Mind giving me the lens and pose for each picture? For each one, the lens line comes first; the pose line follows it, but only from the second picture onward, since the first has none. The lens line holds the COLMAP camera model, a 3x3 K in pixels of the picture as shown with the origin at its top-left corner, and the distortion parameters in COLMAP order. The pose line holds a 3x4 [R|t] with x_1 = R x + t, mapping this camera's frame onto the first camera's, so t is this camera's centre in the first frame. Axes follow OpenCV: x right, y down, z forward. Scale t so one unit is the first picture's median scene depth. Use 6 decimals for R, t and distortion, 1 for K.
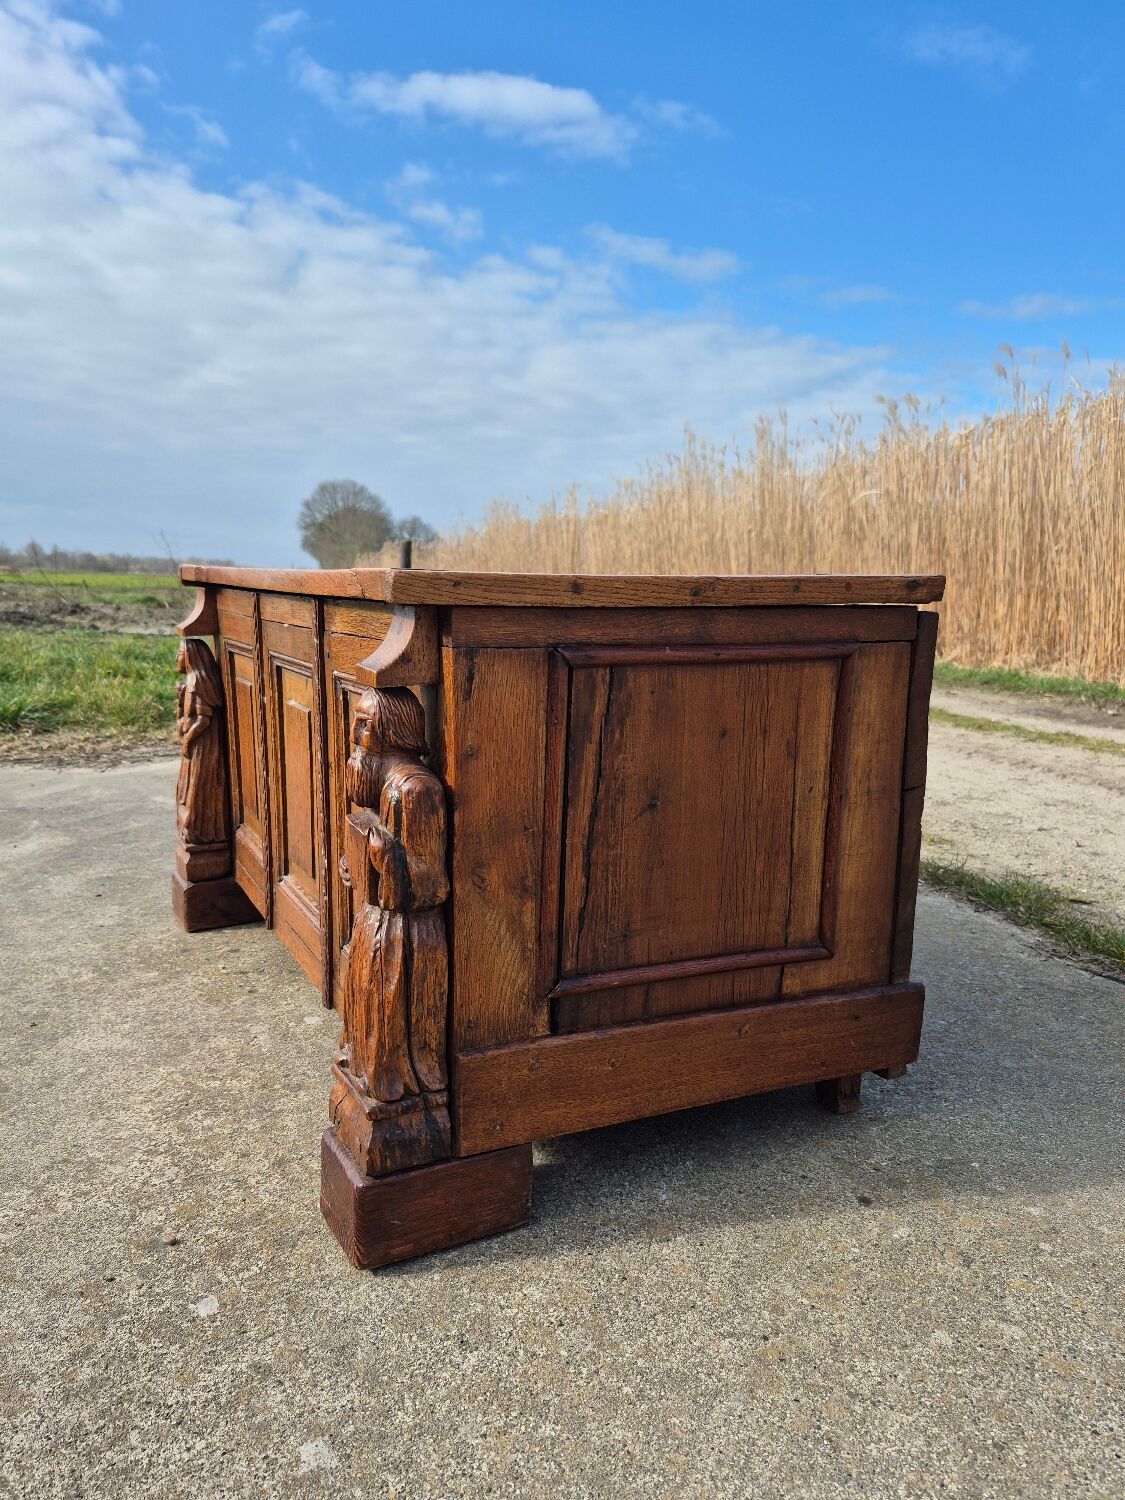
lens RADIAL K [[1053.3, 0, 562.5], [0, 1053.3, 750.0], [0, 0, 1]] dist [0.114258, -0.179500]
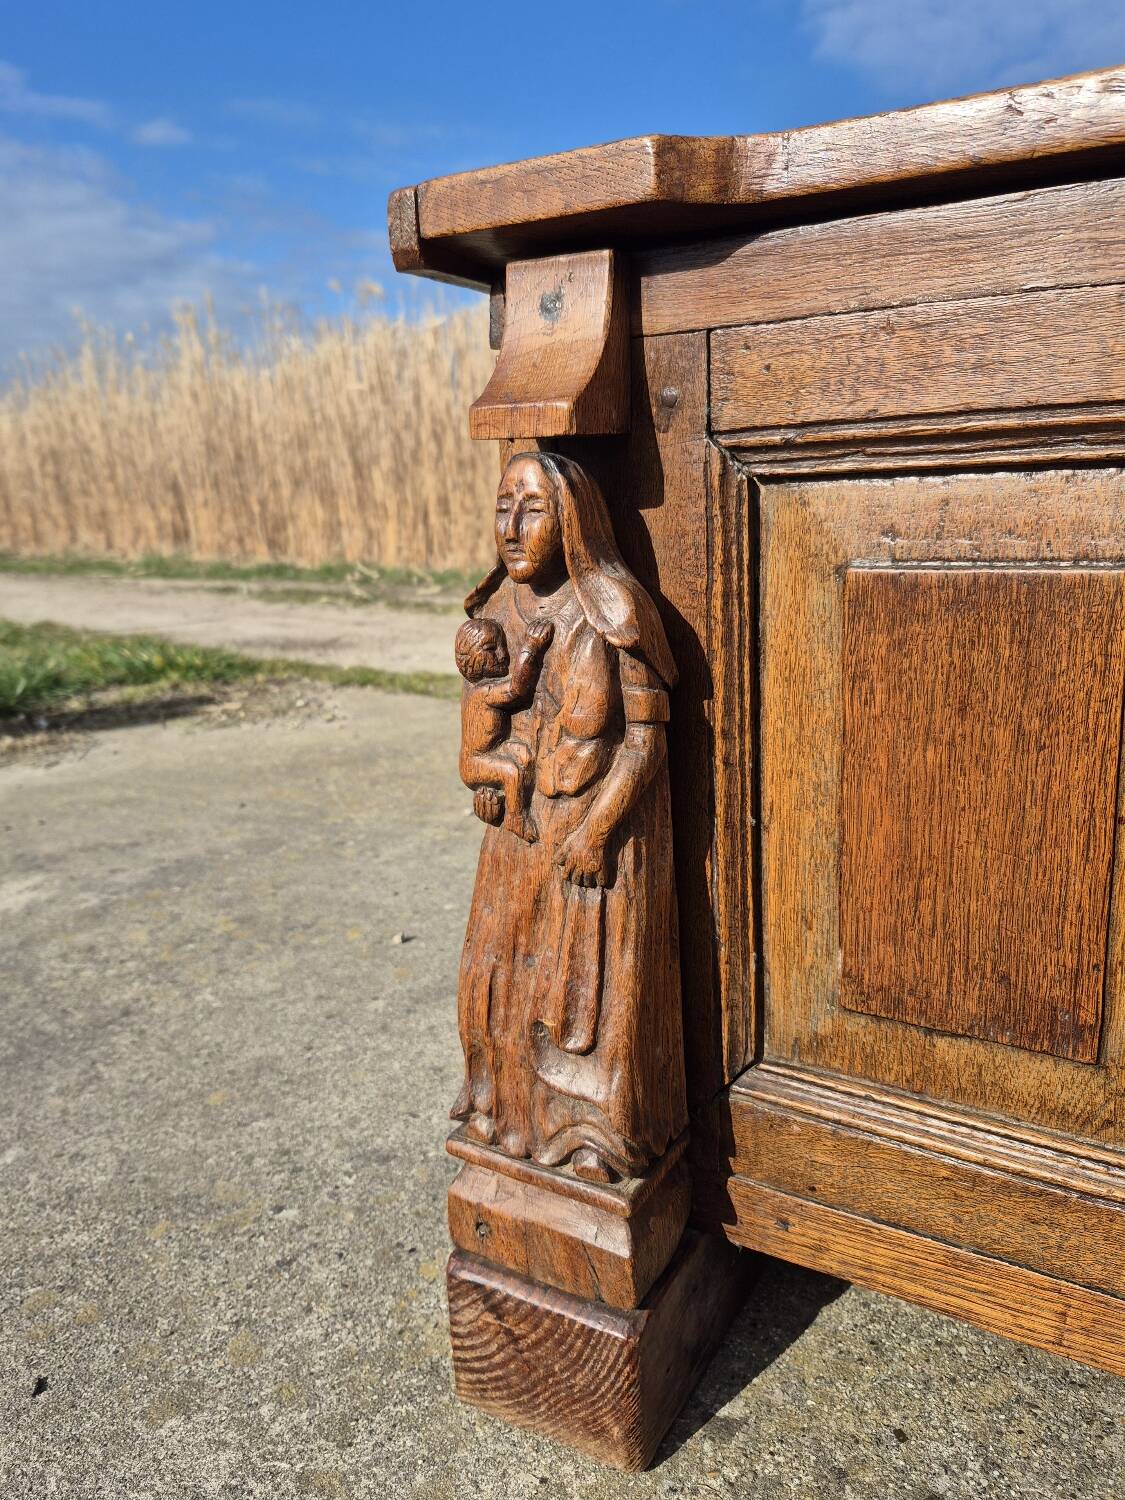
lens RADIAL K [[1131.1, 0, 568.3], [0, 1131.1, 725.8], [0, 0, 1]] dist [0.082533, -0.116979]
pose [[0.865728, -0.142485, 0.479805, -0.894590], [0.123985, 0.989796, 0.070223, -0.100184], [-0.484915, -0.001305, 0.874561, 1.353186]]
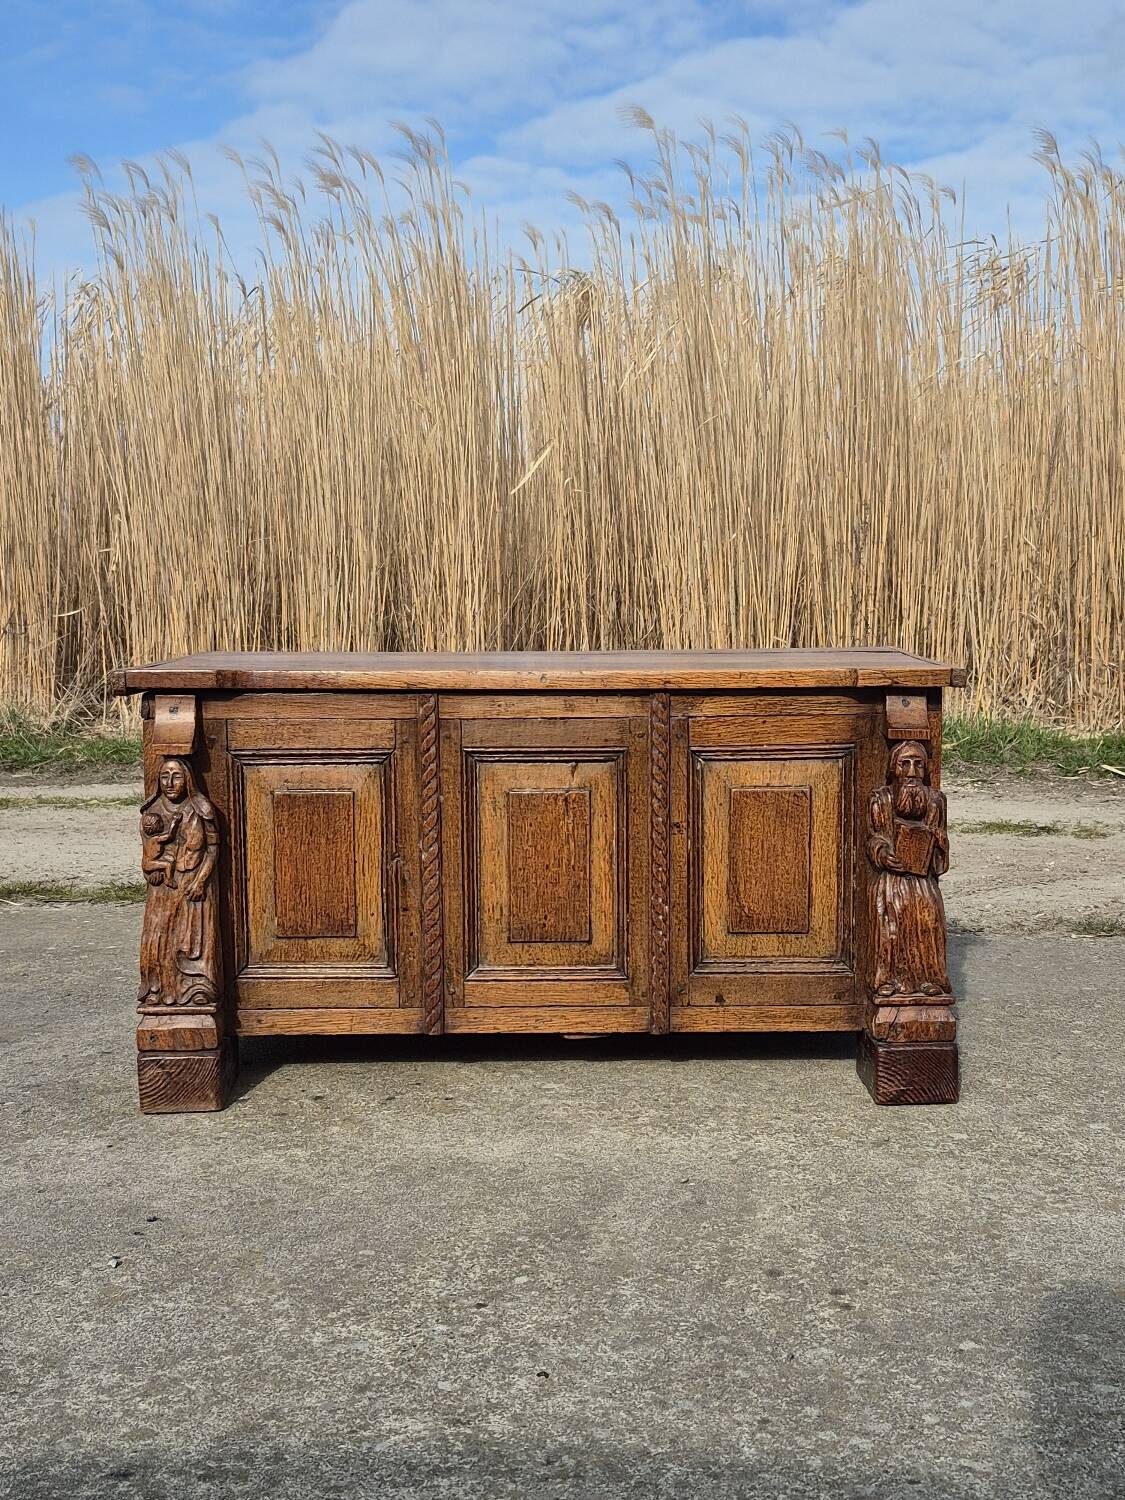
lens RADIAL K [[1746.8, 0, 540.9], [0, 1746.8, 747.3], [0, 0, 1]] dist [0.108693, -0.024667]
pose [[0.485496, -0.113599, 0.866827, -2.526363], [0.156071, 0.986856, 0.041916, -0.228214], [-0.860195, 0.114937, 0.496844, 0.145332]]
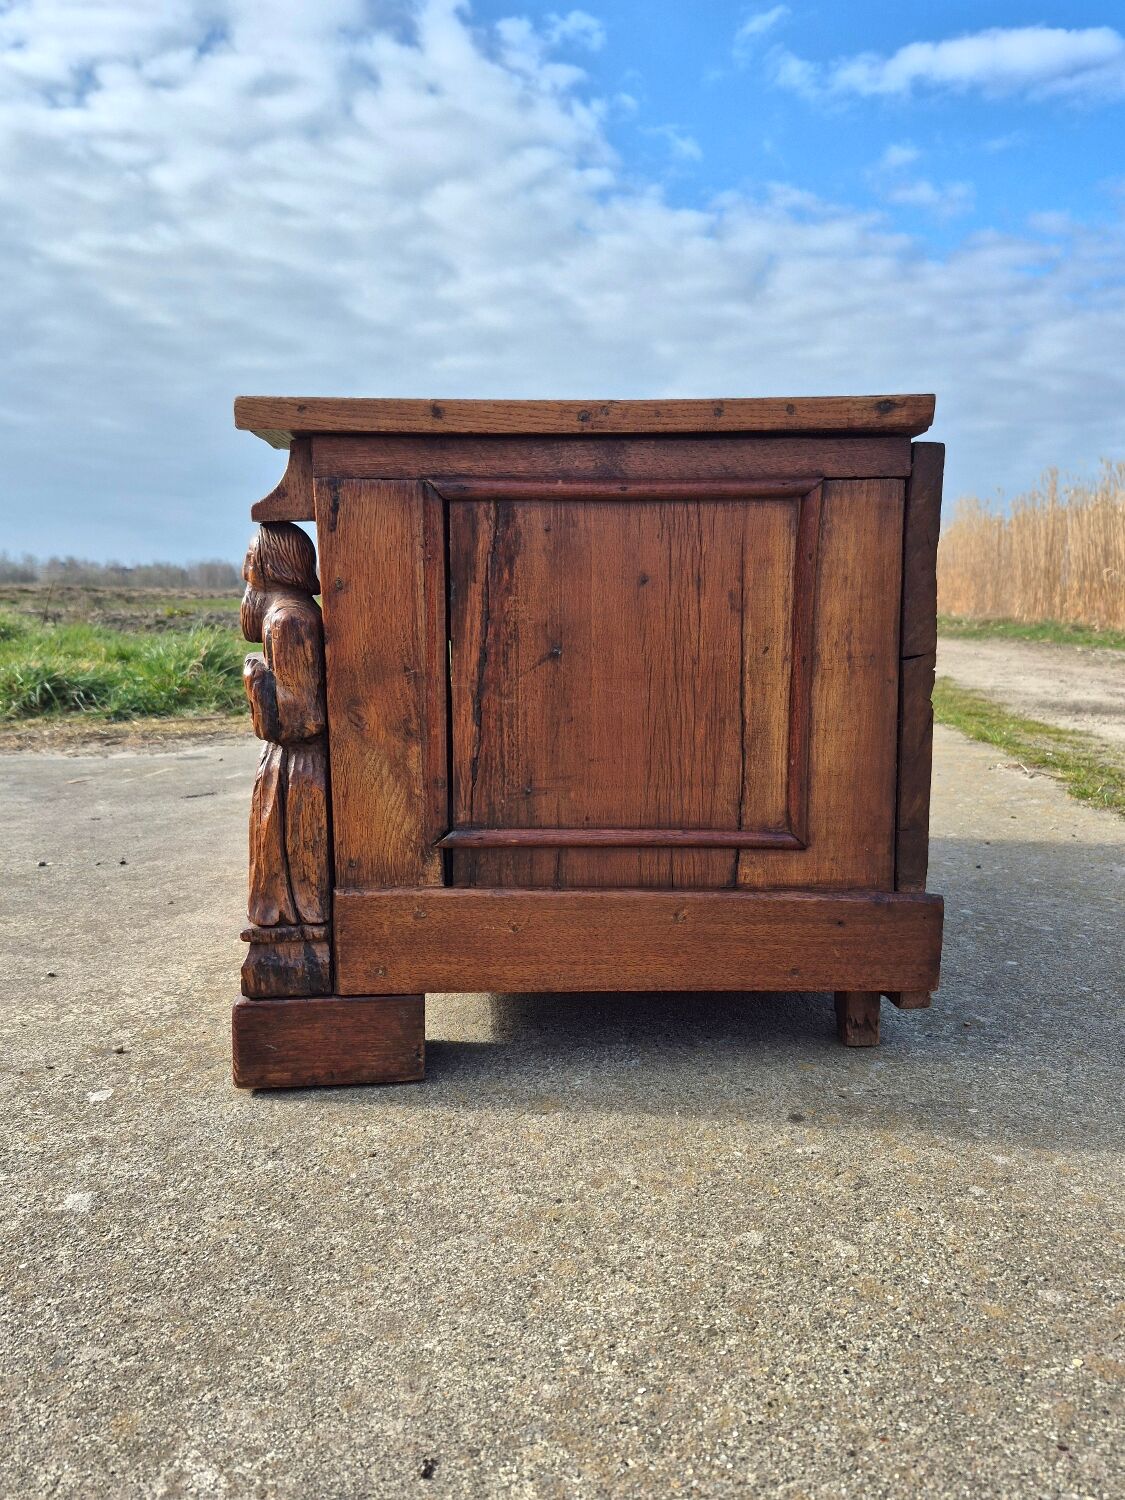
lens RADIAL K [[1142.1, 0, 590.0], [0, 1142.1, 751.2], [0, 0, 1]] dist [0.152221, -0.302442]
pose [[0.930463, 0.023592, -0.365625, 0.491254], [-0.031782, 0.999360, -0.016396, 0.155168], [0.365004, 0.026877, 0.930618, 0.065452]]
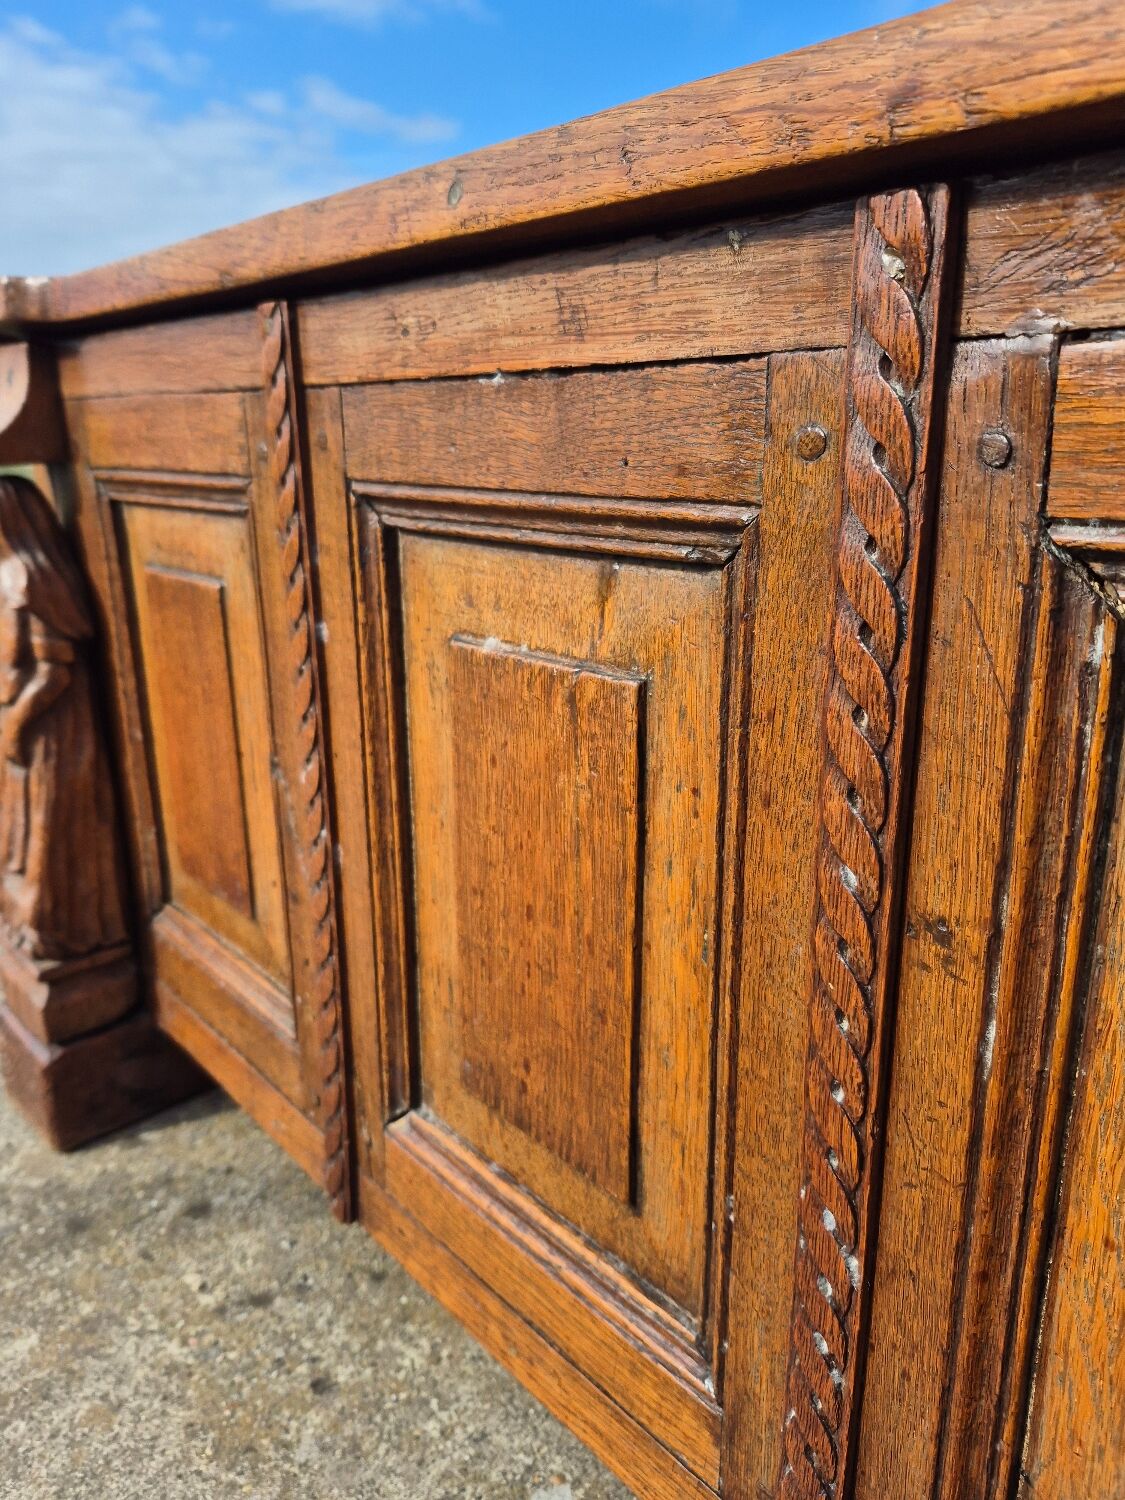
lens RADIAL K [[1109.5, 0, 542.4], [0, 1109.5, 743.3], [0, 0, 1]] dist [0.050128, -0.057932]
pose [[0.974921, -0.075768, 0.209255, -0.441024], [0.051745, 0.991666, 0.117987, -0.076935], [-0.216450, -0.104200, 0.970717, 0.961476]]
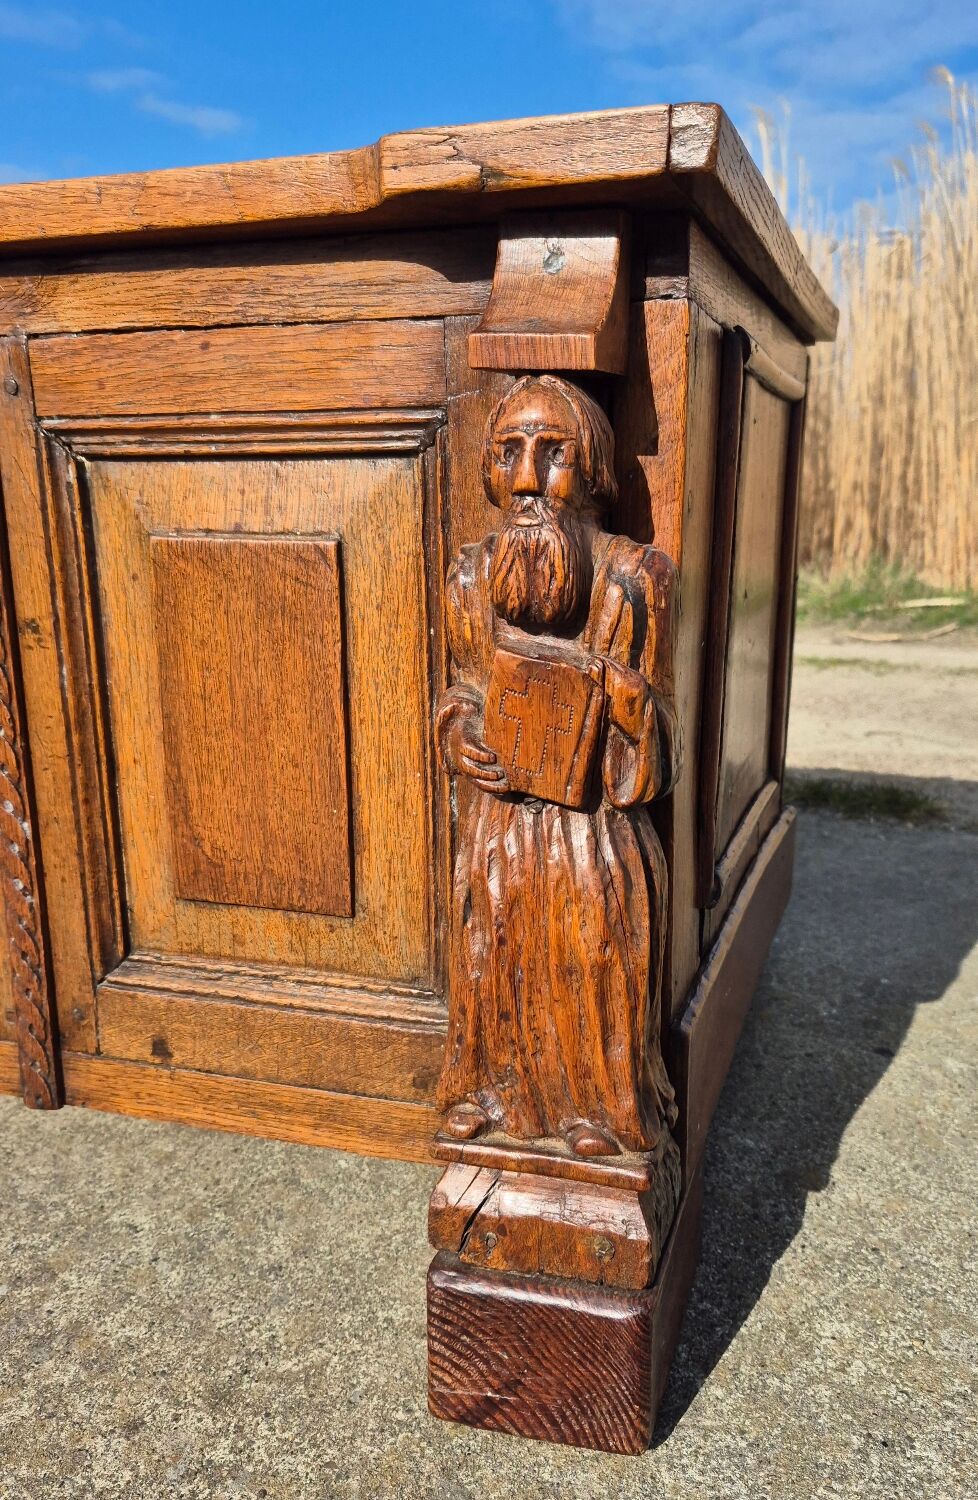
lens RADIAL K [[1149.5, 0, 554.7], [0, 1149.5, 751.2], [0, 0, 1]] dist [0.097707, -0.135055]
pose [[0.700986, -0.170993, 0.692373, -0.534873], [0.122716, 0.985271, 0.119086, 0.045331], [-0.702538, 0.001487, 0.711645, 0.554373]]
